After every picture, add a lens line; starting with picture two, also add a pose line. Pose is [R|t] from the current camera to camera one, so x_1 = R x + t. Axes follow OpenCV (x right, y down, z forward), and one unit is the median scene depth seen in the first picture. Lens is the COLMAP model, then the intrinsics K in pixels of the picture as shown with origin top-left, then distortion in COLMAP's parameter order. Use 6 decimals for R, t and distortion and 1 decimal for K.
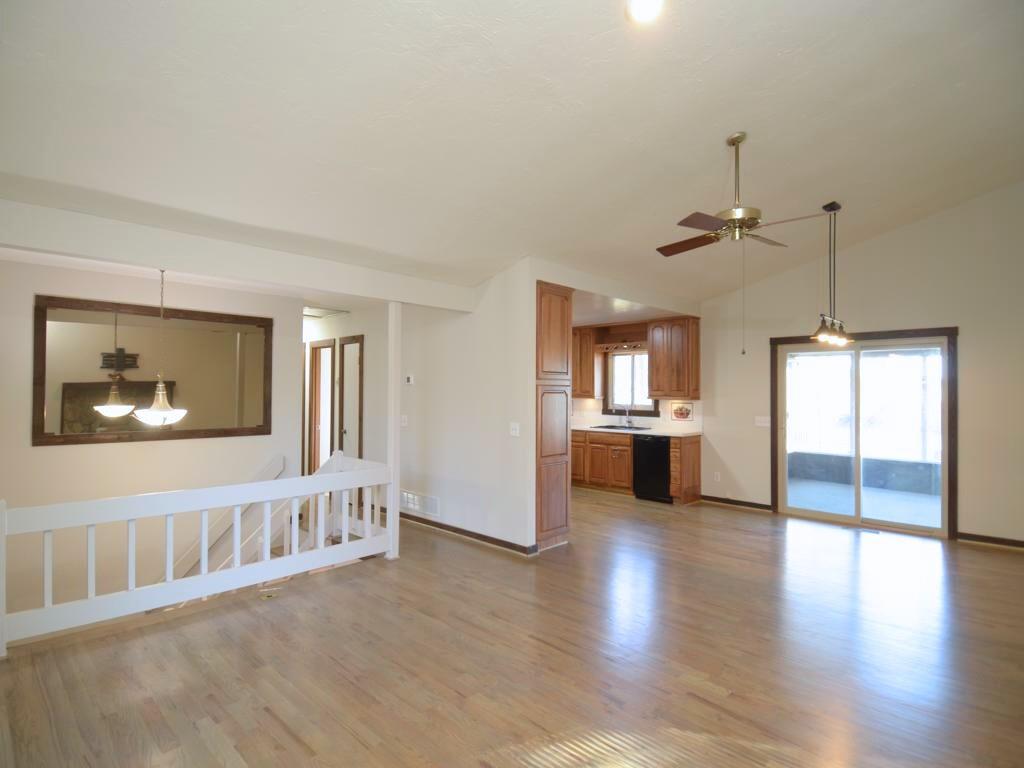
lens RADIAL K [[542.3, 0, 501.9], [0, 542.3, 379.2], [0, 0, 1]] dist [0.002582, -0.000383]
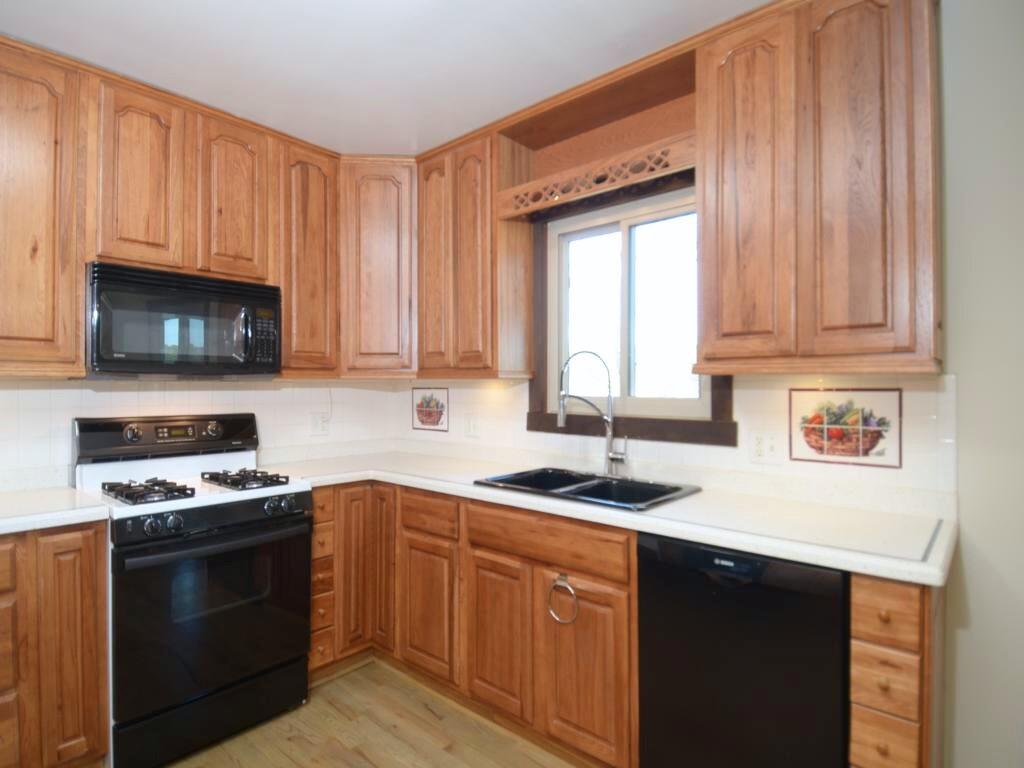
lens RADIAL K [[542.3, 0, 501.9], [0, 542.3, 379.2], [0, 0, 1]] dist [0.002582, -0.000383]
pose [[0.998950, -0.008104, 0.045086, 0.168530], [0.007388, 0.999844, 0.016028, 0.033587], [-0.045209, -0.015678, 0.998855, 0.745512]]
